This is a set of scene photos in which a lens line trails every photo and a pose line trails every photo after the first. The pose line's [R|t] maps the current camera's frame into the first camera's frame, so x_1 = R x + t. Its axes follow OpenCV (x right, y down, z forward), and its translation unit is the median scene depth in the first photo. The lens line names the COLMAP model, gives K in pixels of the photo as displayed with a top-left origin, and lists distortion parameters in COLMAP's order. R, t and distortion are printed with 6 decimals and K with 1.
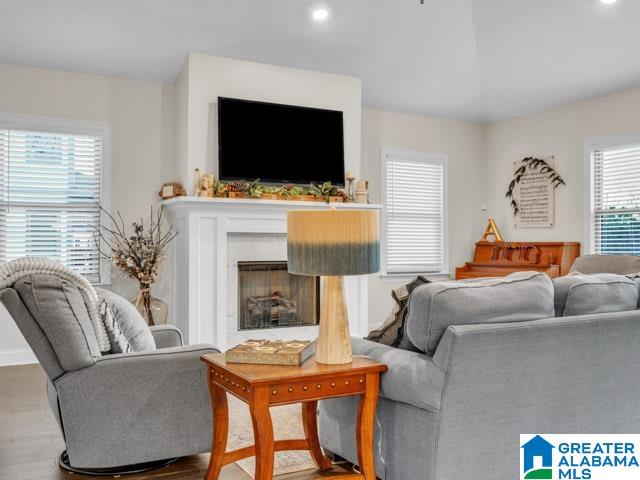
lens RADIAL K [[599.4, 0, 318.9], [0, 599.4, 219.2], [0, 0, 1]] dist [-0.013539, -0.002523]
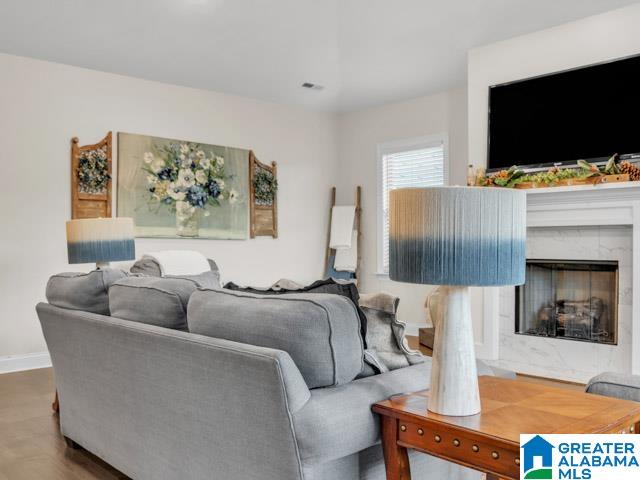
lens RADIAL K [[585.9, 0, 320.0], [0, 585.9, 240.0], [0, 0, 1]] dist [-0.042900, 0.013137]
pose [[0.260519, -0.005869, -0.965451, 0.647745], [0.048381, 0.998805, 0.006984, 0.020954], [0.964256, -0.048528, 0.260492, 0.478968]]
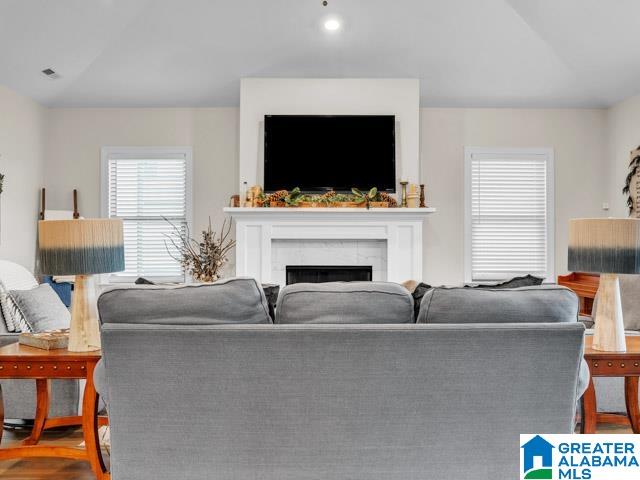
lens RADIAL K [[585.9, 0, 320.0], [0, 585.9, 240.0], [0, 0, 1]] dist [-0.042900, 0.013137]
pose [[0.881458, -0.009226, -0.472172, 0.415893], [0.020597, 0.999609, 0.018919, 0.005473], [0.471813, -0.026401, 0.881303, 0.097960]]
